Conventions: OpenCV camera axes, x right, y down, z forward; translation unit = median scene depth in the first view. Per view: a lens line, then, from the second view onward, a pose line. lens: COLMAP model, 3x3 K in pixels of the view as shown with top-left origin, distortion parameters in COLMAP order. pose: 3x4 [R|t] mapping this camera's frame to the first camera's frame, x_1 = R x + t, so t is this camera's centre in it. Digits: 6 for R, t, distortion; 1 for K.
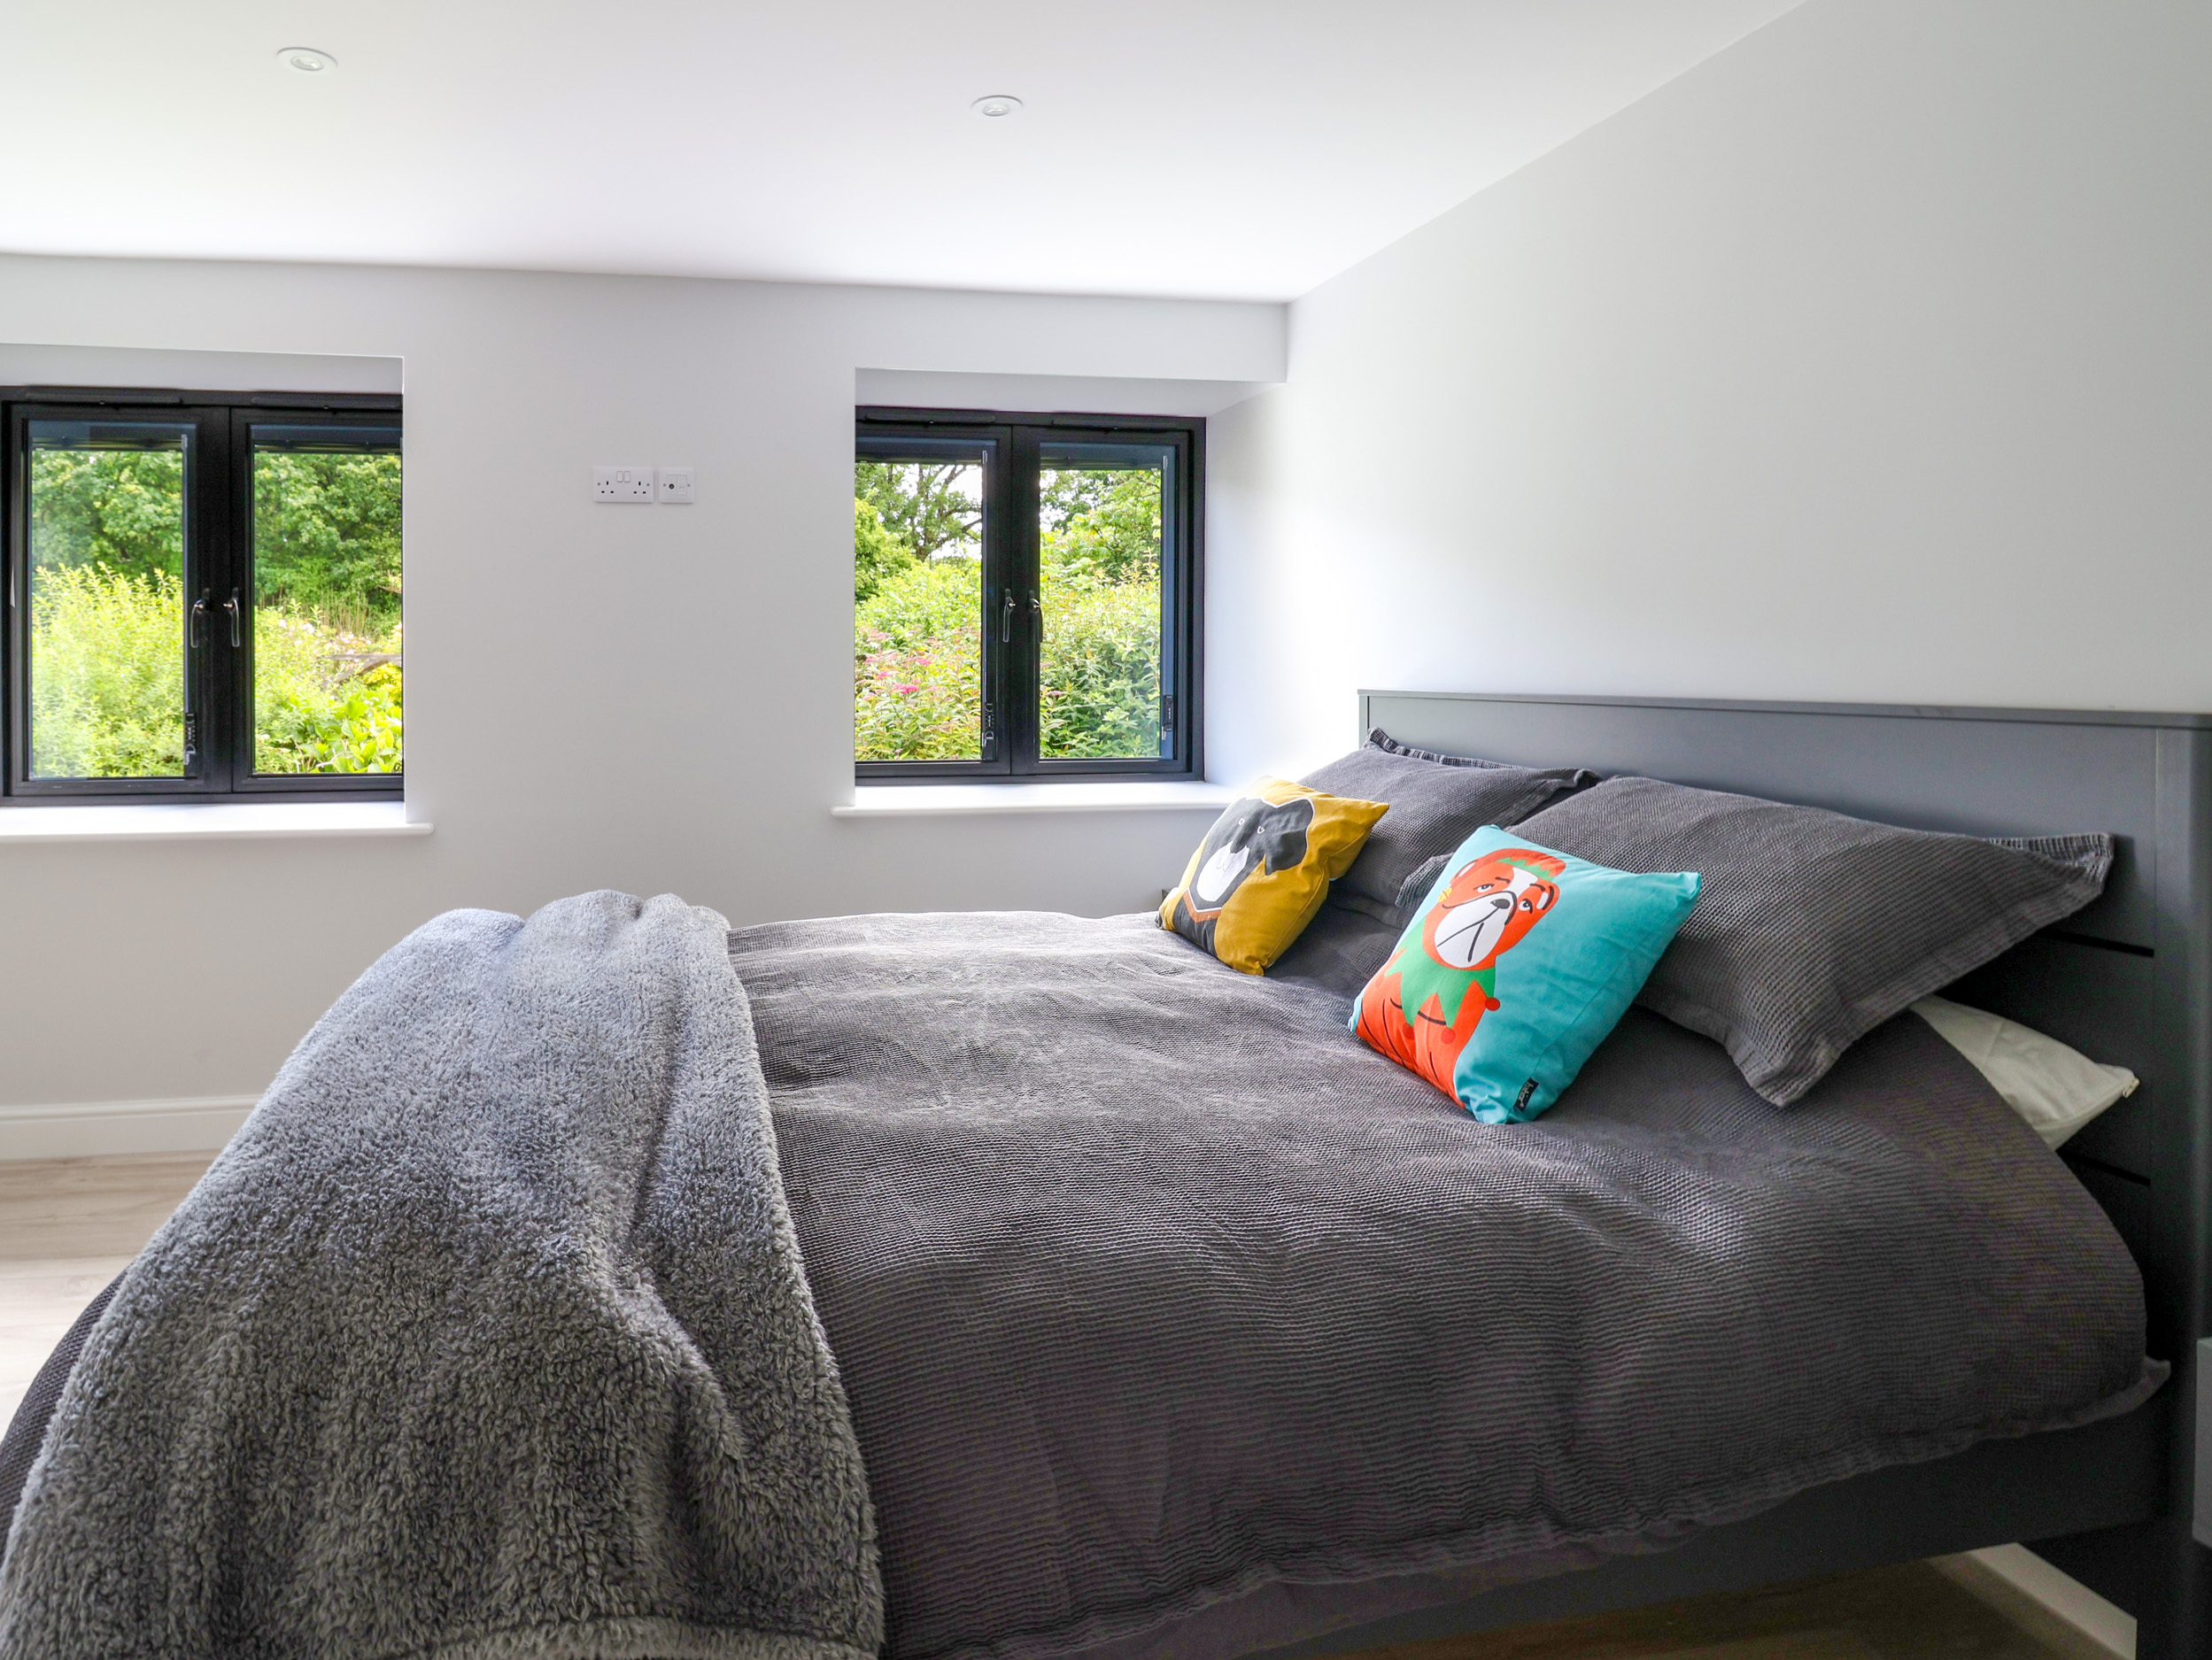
lens RADIAL K [[1407.8, 0, 1104.9], [0, 1407.8, 685.2], [0, 0, 1]] dist [-0.032445, -0.001538]
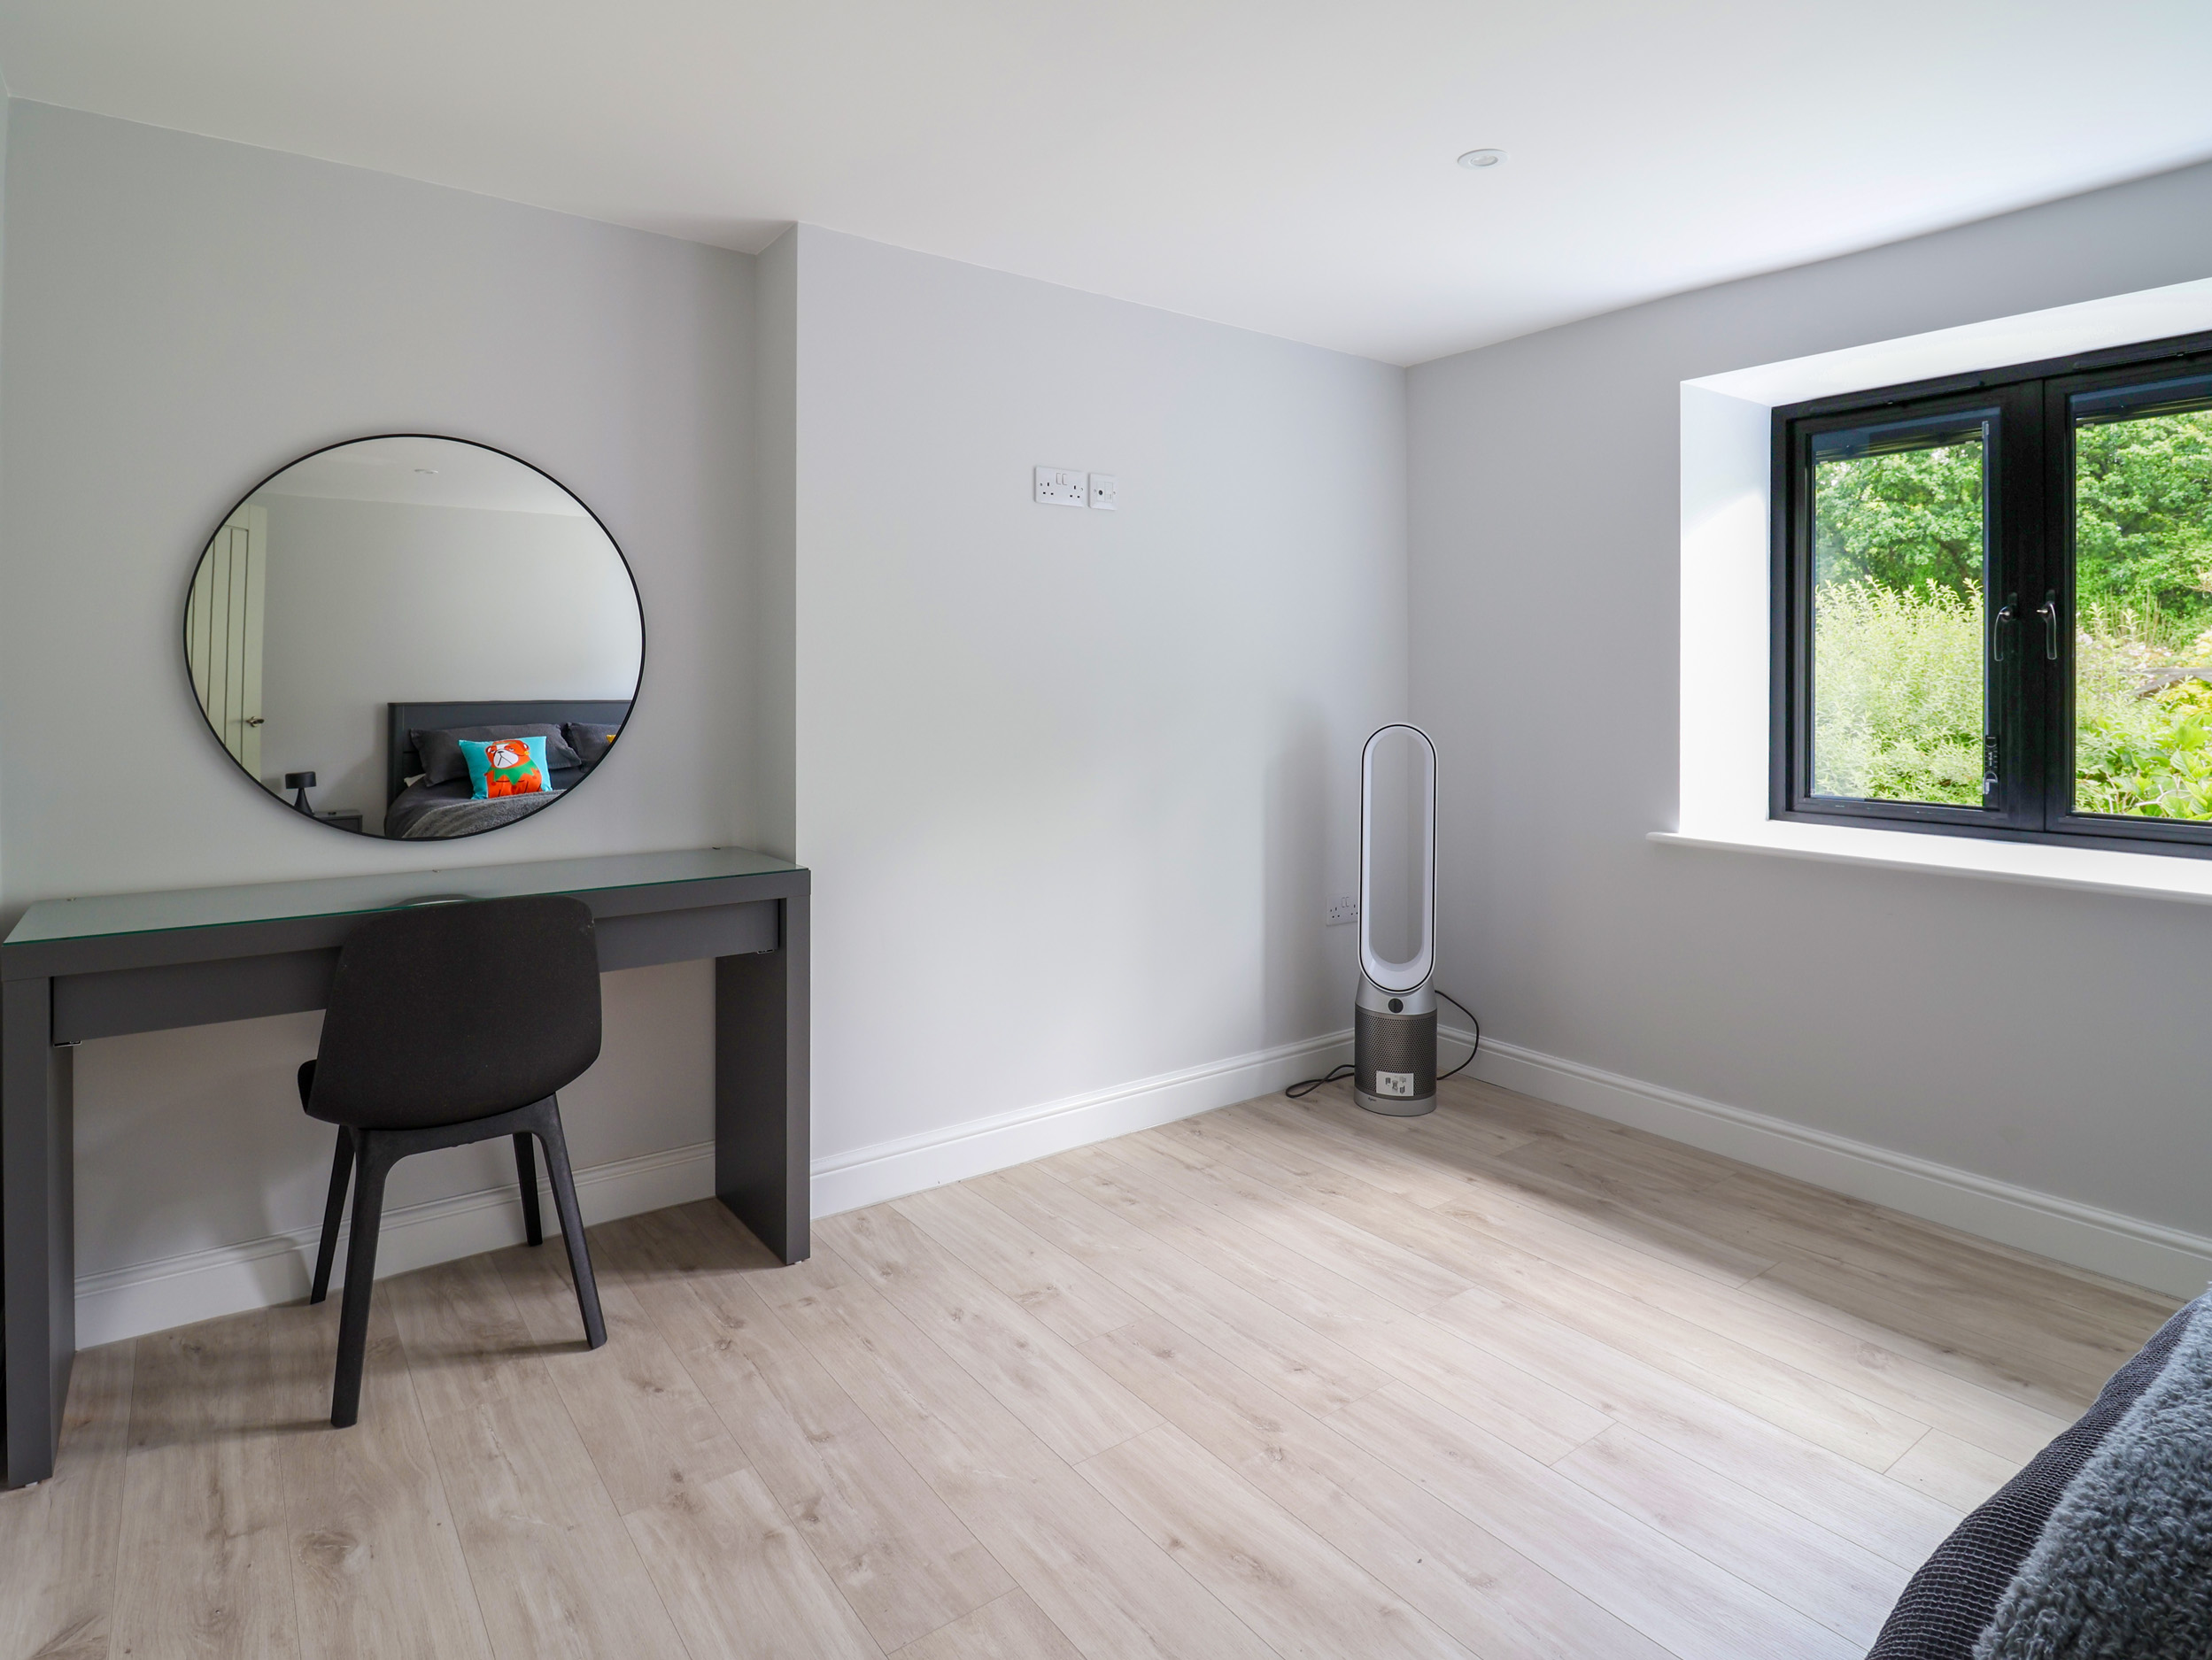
lens RADIAL K [[1407.8, 0, 1104.9], [0, 1407.8, 685.2], [0, 0, 1]] dist [-0.032445, -0.001538]
pose [[0.457194, 0.004262, -0.889357, -0.105331], [-0.014884, 0.999885, -0.002860, -0.000830], [0.889242, 0.014545, 0.457205, 0.076581]]
